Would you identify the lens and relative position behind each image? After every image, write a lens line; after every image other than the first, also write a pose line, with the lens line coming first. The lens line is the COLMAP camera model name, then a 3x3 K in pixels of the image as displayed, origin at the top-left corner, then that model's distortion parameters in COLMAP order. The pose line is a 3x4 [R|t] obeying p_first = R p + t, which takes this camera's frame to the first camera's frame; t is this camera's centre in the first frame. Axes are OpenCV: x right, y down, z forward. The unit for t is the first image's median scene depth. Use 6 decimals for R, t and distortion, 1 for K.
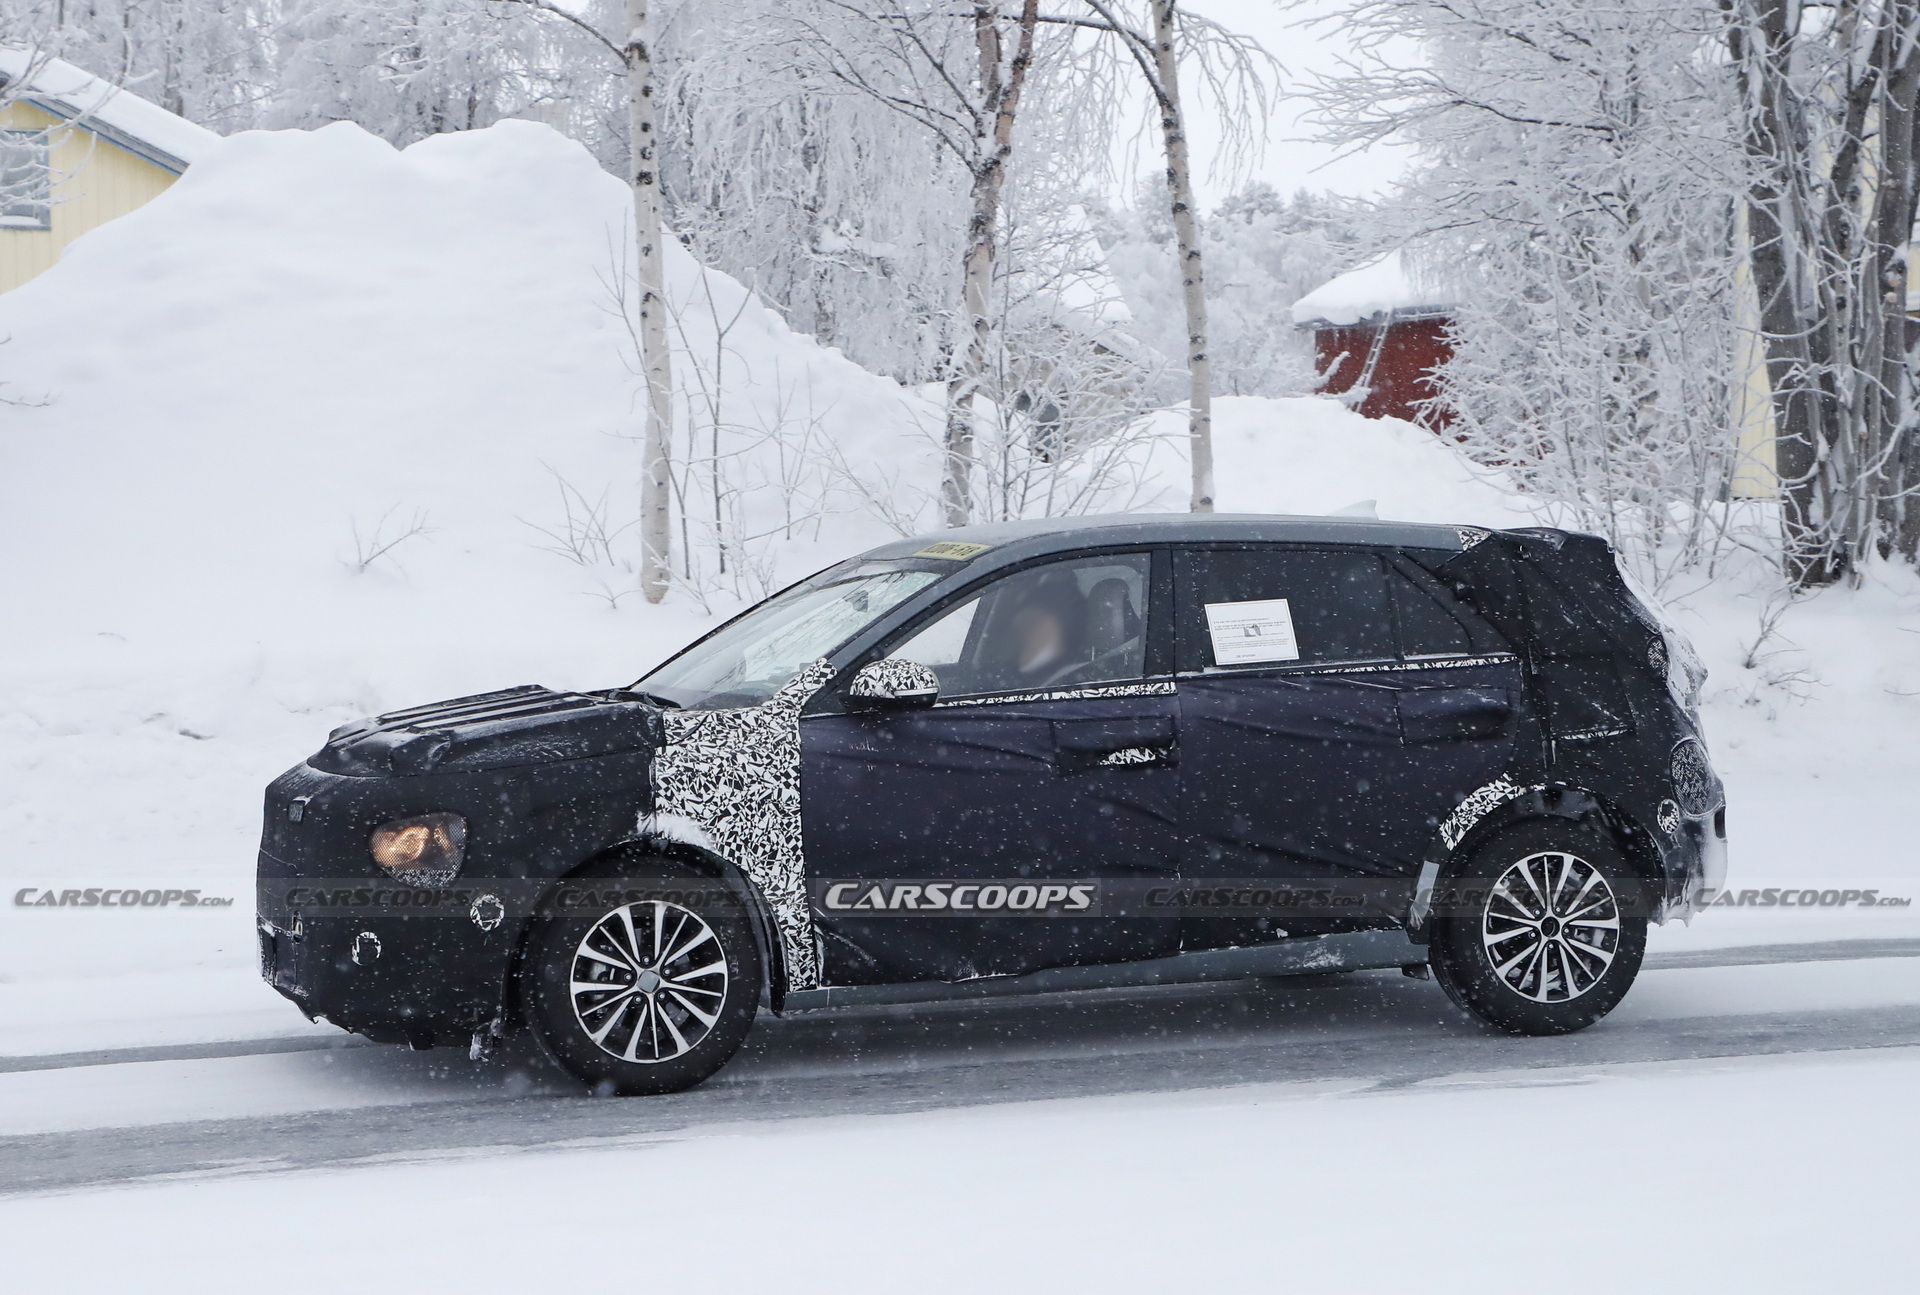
lens RADIAL K [[3650.2, 0, 926.3], [0, 3650.2, 616.6], [0, 0, 1]] dist [0.187854, 0.000000]
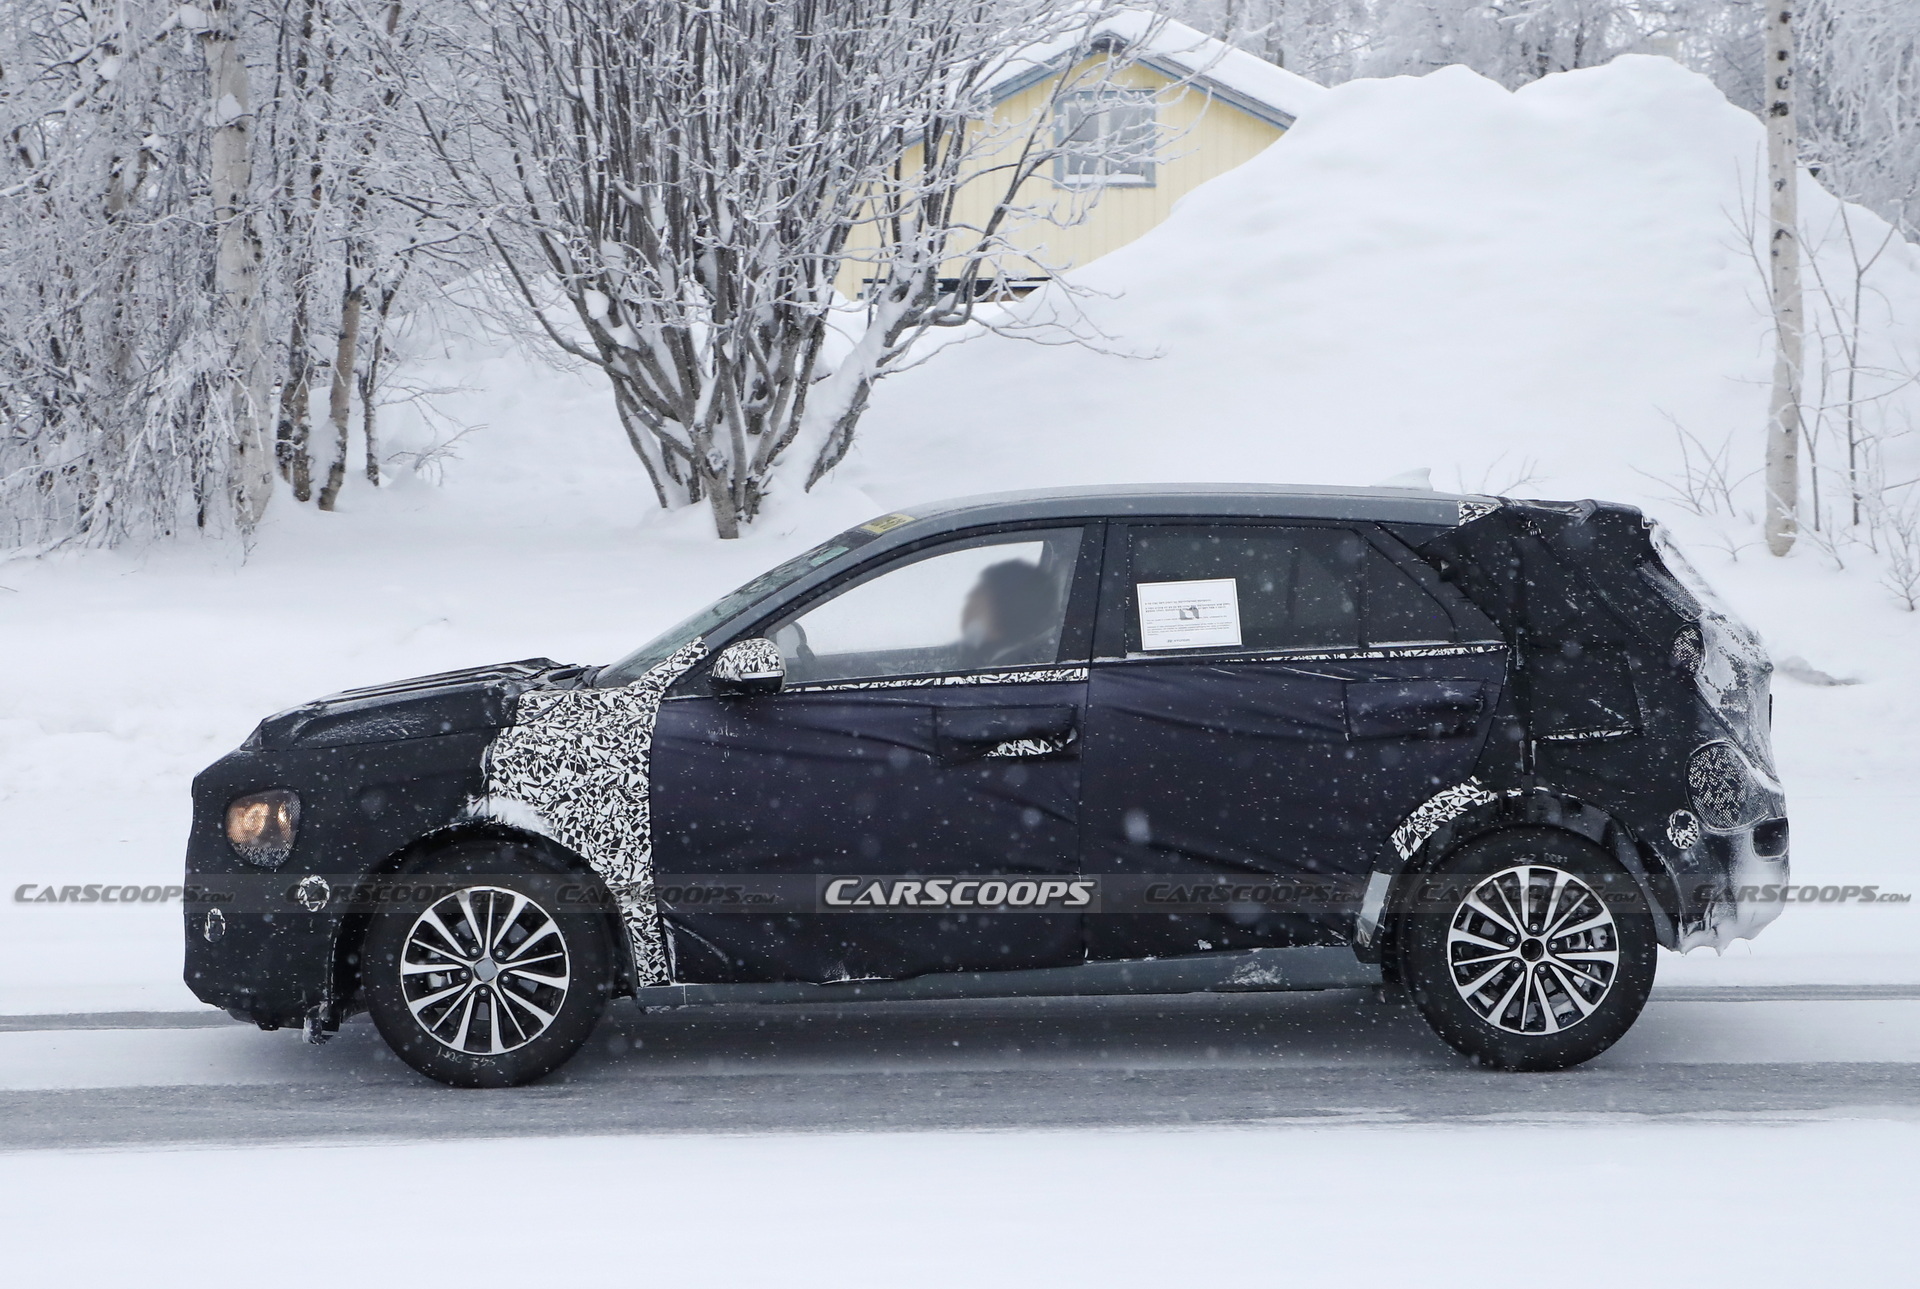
lens RADIAL K [[3650.2, 0, 896.4], [0, 3650.2, 661.7], [0, 0, 1]] dist [0.187854, 0.000000]
pose [[0.951760, 0.017542, -0.306343, 0.300489], [-0.009392, 0.999562, 0.028060, -0.009011], [0.306701, -0.023829, 0.951508, 0.109278]]
